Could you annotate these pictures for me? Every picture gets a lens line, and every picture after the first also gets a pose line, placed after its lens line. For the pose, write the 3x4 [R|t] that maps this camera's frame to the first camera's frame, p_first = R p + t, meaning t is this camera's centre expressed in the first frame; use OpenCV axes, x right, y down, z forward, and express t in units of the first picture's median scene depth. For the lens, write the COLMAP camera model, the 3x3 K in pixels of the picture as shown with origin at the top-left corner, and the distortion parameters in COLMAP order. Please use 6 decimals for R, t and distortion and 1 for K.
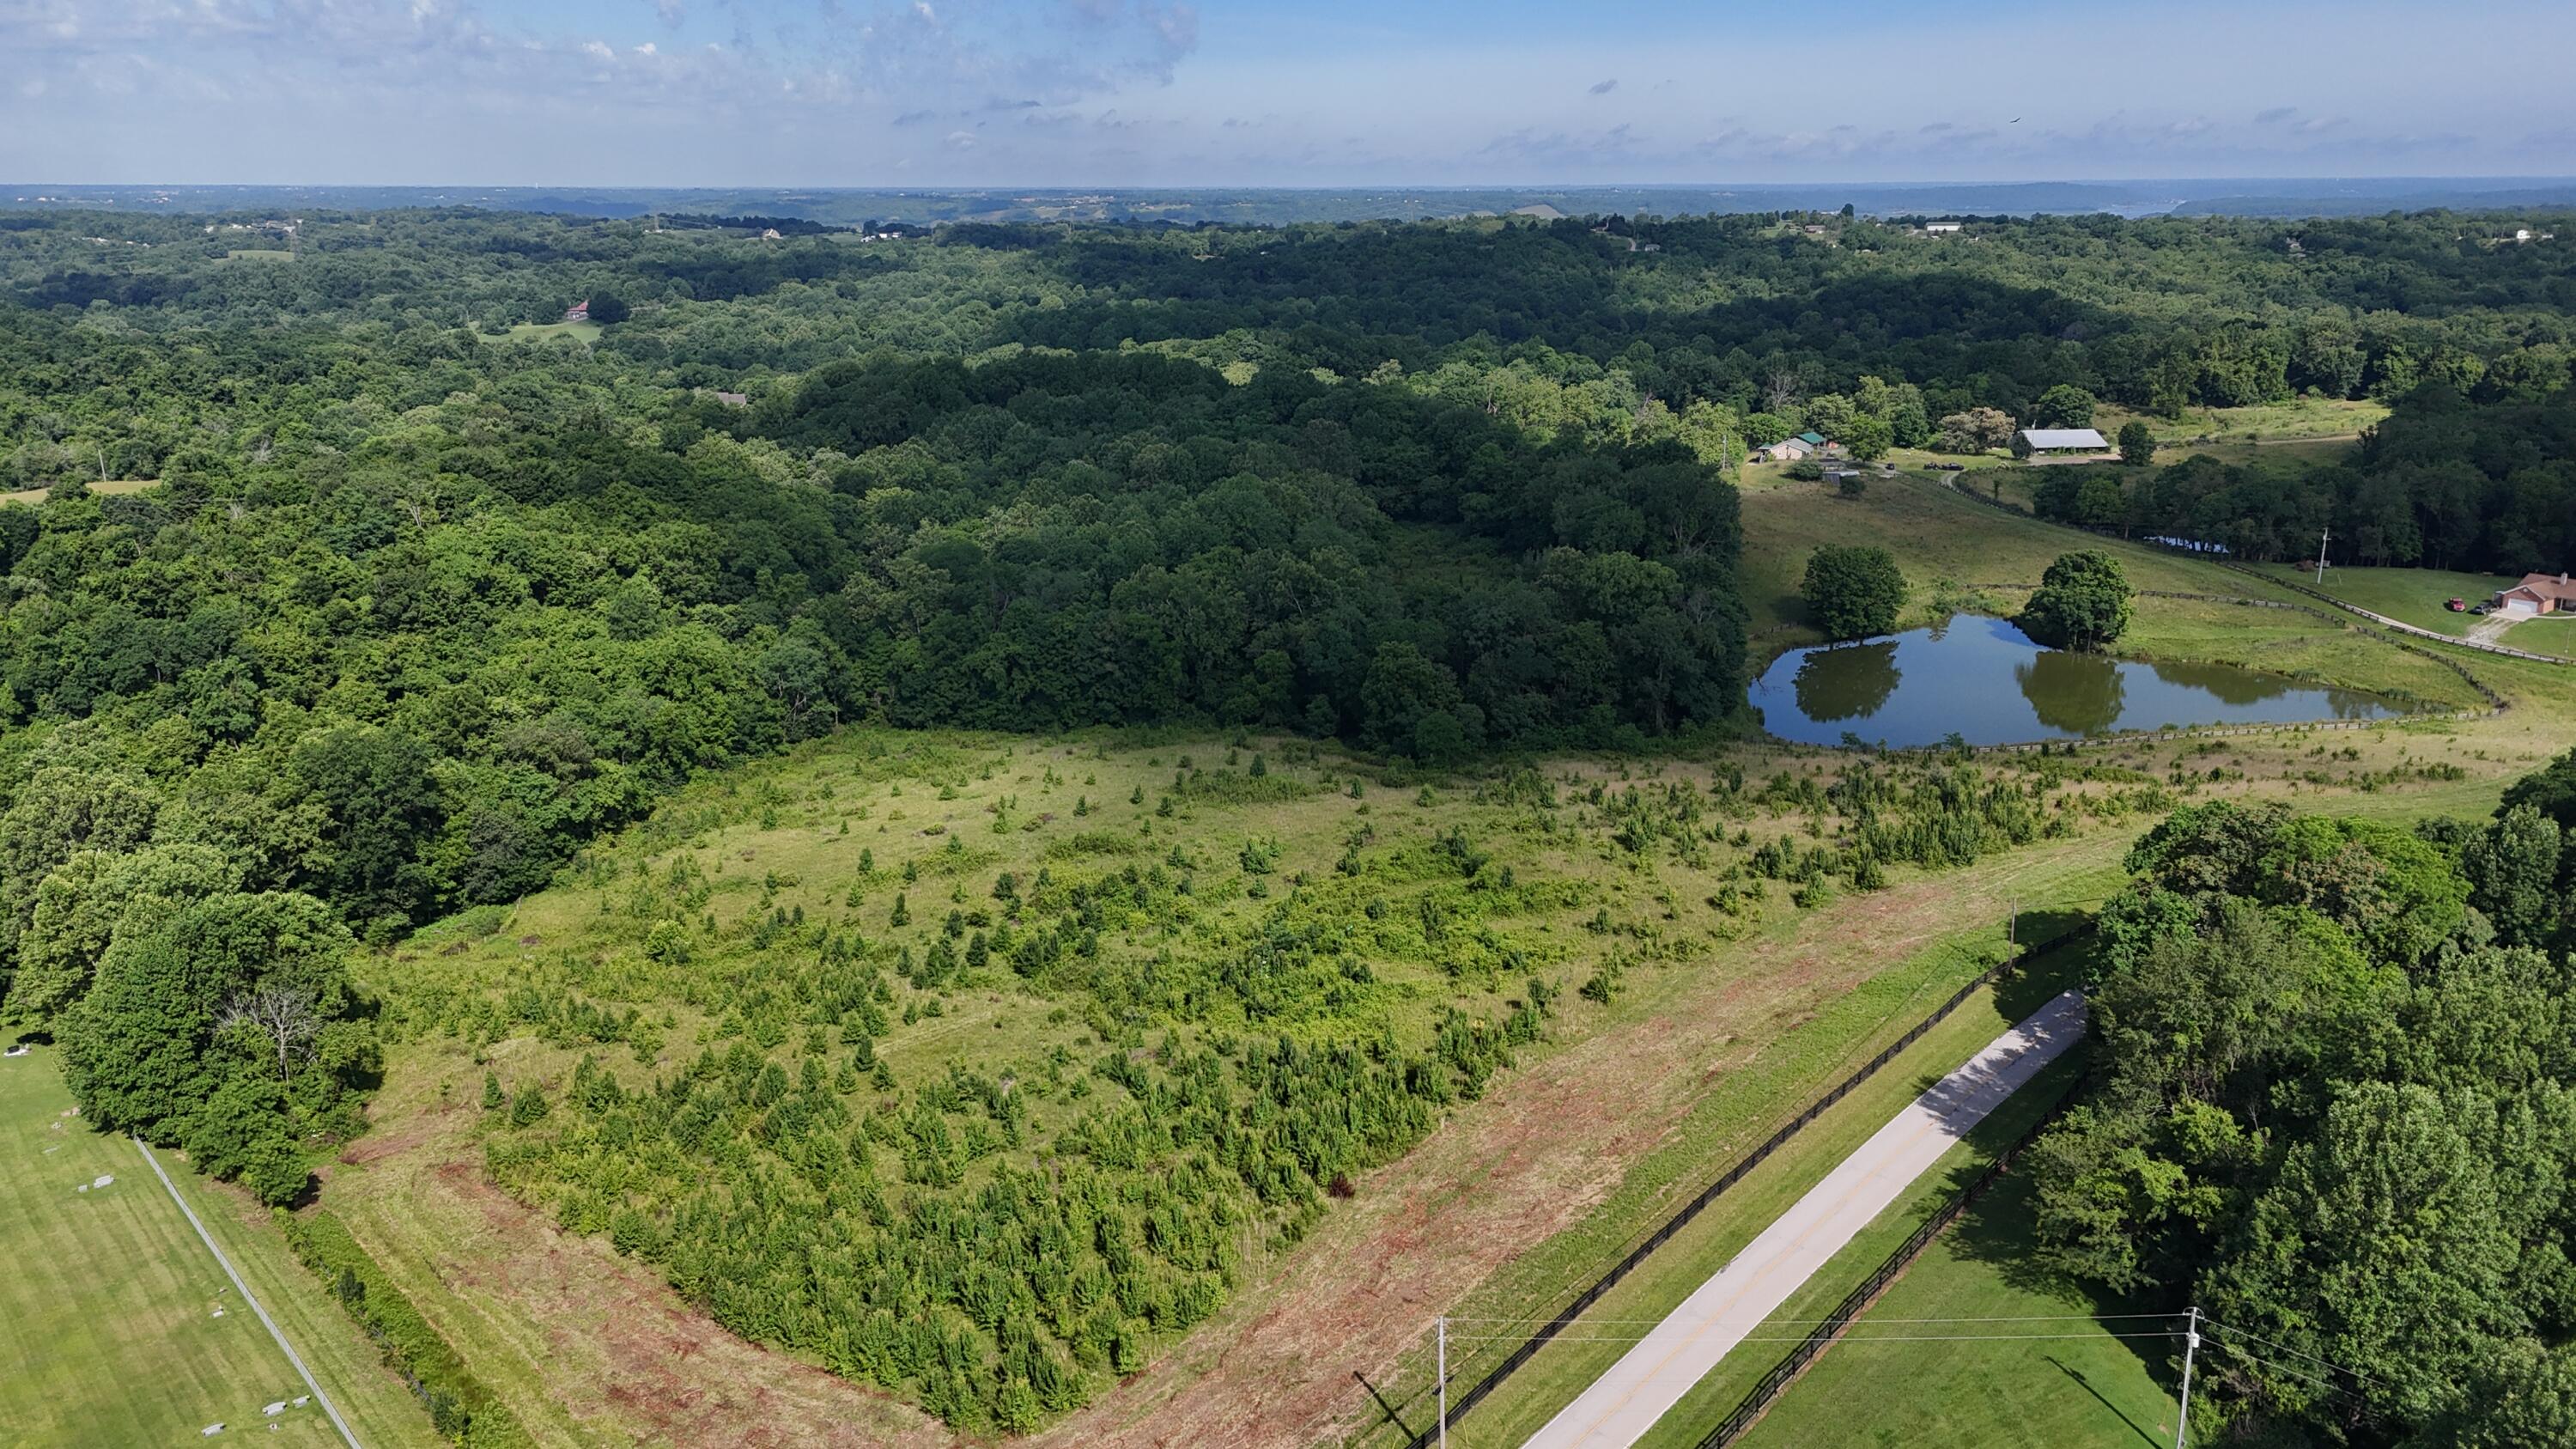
lens RADIAL K [[1906.3, 0, 1285.5], [0, 1906.3, 727.8], [0, 0, 1]] dist [0.075475, -0.061541]
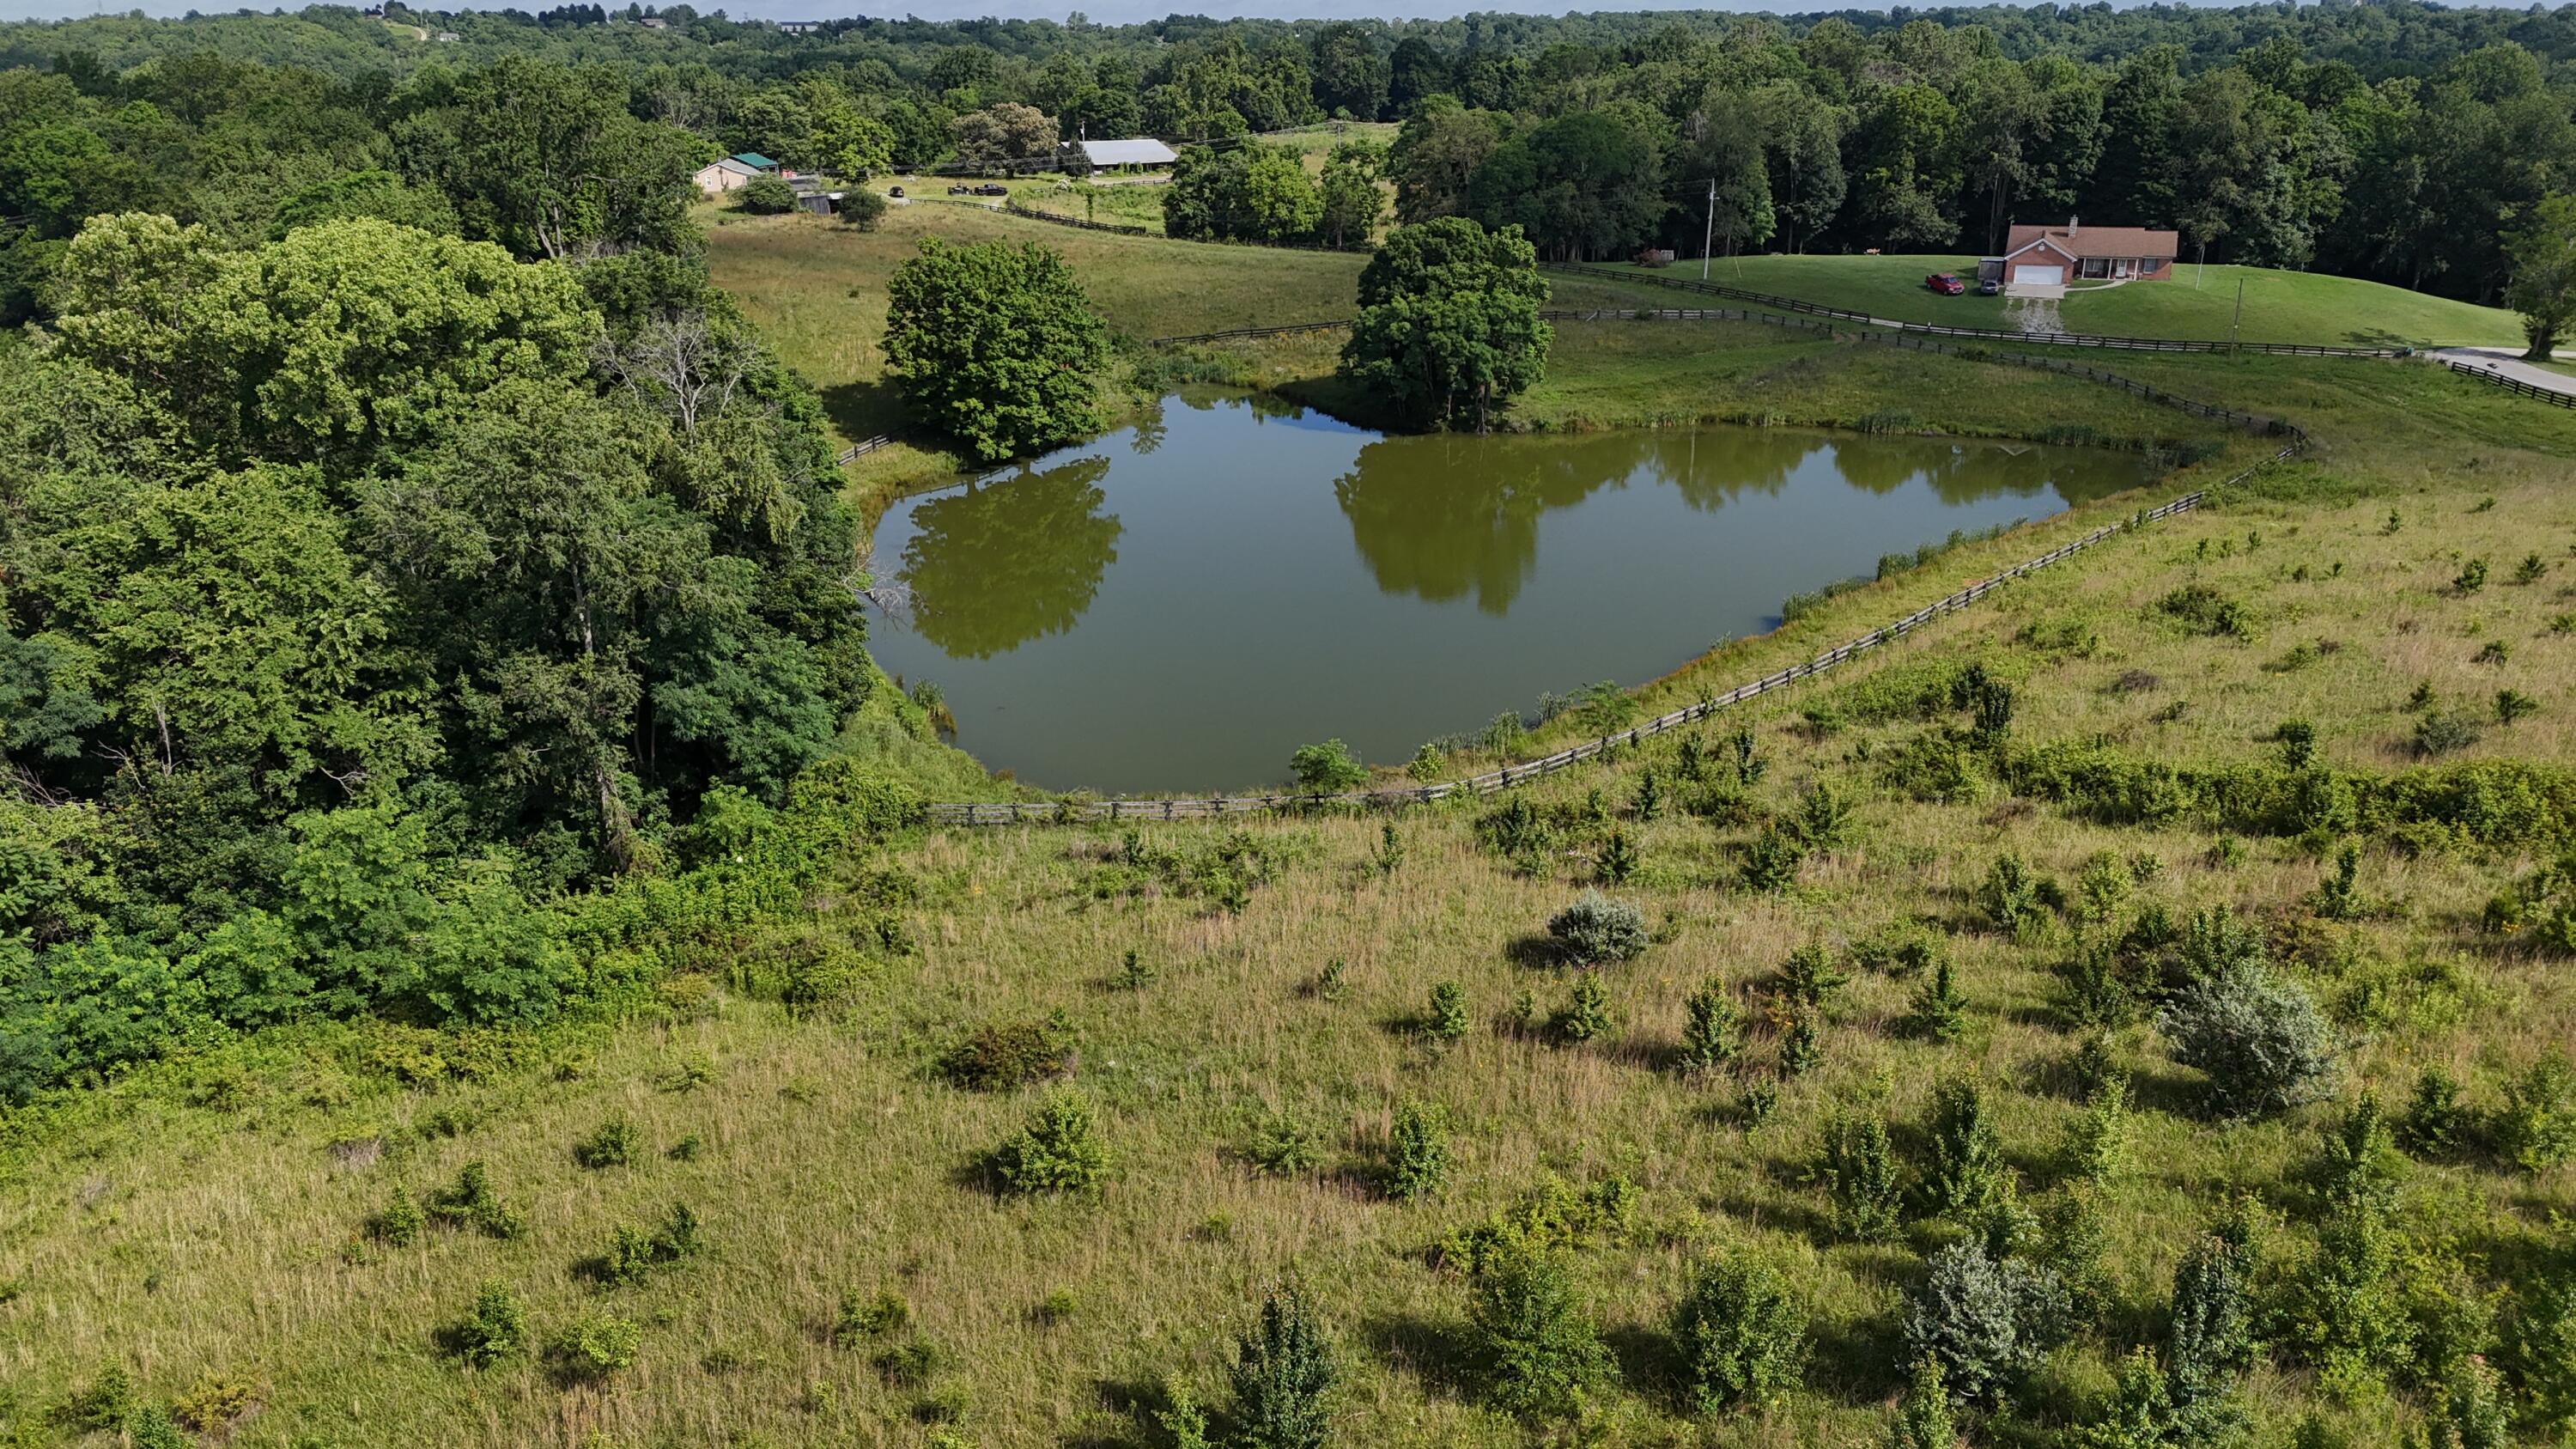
lens RADIAL K [[1906.3, 0, 1289.6], [0, 1906.3, 733.7], [0, 0, 1]] dist [0.075475, -0.061541]
pose [[0.842656, -0.184927, 0.505701, 0.114794], [0.149238, 0.982592, 0.110642, -0.023910], [-0.517358, -0.017763, 0.855585, 0.588394]]
